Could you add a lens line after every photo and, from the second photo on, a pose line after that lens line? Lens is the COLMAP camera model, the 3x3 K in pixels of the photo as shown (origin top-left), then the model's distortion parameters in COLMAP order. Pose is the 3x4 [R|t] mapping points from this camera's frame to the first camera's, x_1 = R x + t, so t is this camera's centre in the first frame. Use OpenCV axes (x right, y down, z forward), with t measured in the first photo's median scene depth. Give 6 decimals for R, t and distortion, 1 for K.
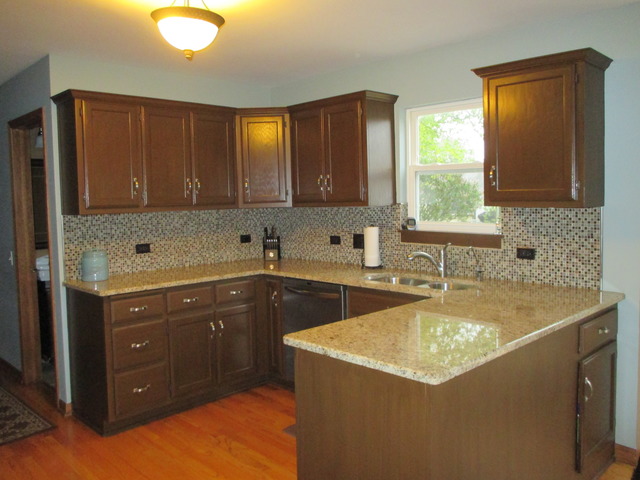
lens RADIAL K [[550.9, 0, 320.0], [0, 550.9, 240.0], [0, 0, 1]] dist [-0.007916, 0.000107]
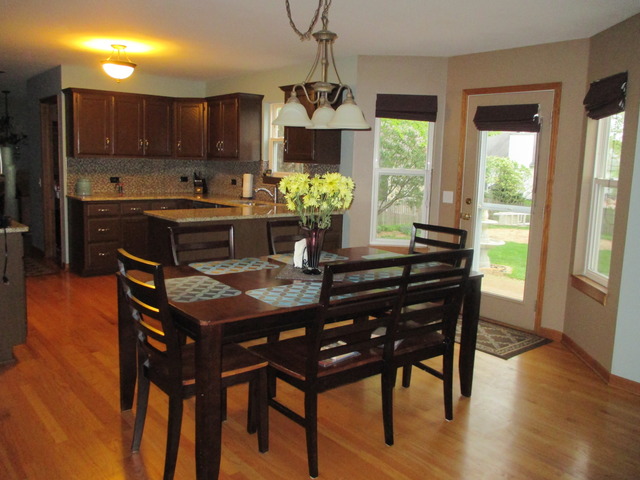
lens RADIAL K [[550.9, 0, 320.0], [0, 550.9, 240.0], [0, 0, 1]] dist [-0.007916, 0.000107]
pose [[0.996400, 0.058657, -0.061212, 0.431218], [-0.054687, 0.996409, 0.064637, 0.057121], [0.064784, -0.061056, 0.996030, -0.667455]]
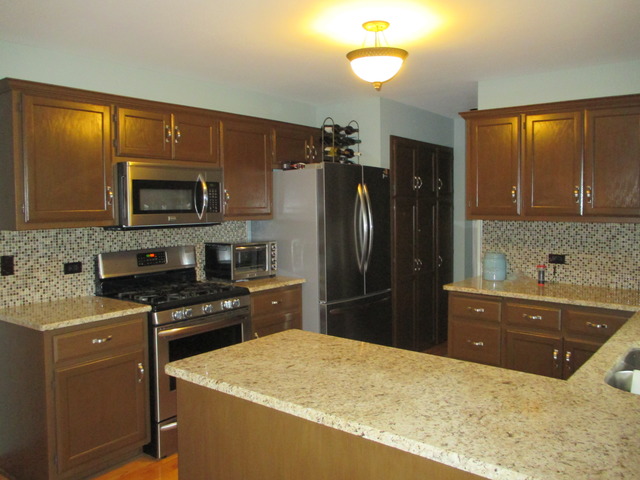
lens RADIAL K [[550.9, 0, 320.0], [0, 550.9, 240.0], [0, 0, 1]] dist [-0.007916, 0.000107]
pose [[0.123243, 0.097412, -0.987584, 0.588763], [-0.084149, 0.992612, 0.087407, -0.068066], [0.988802, 0.072332, 0.130529, 0.478904]]
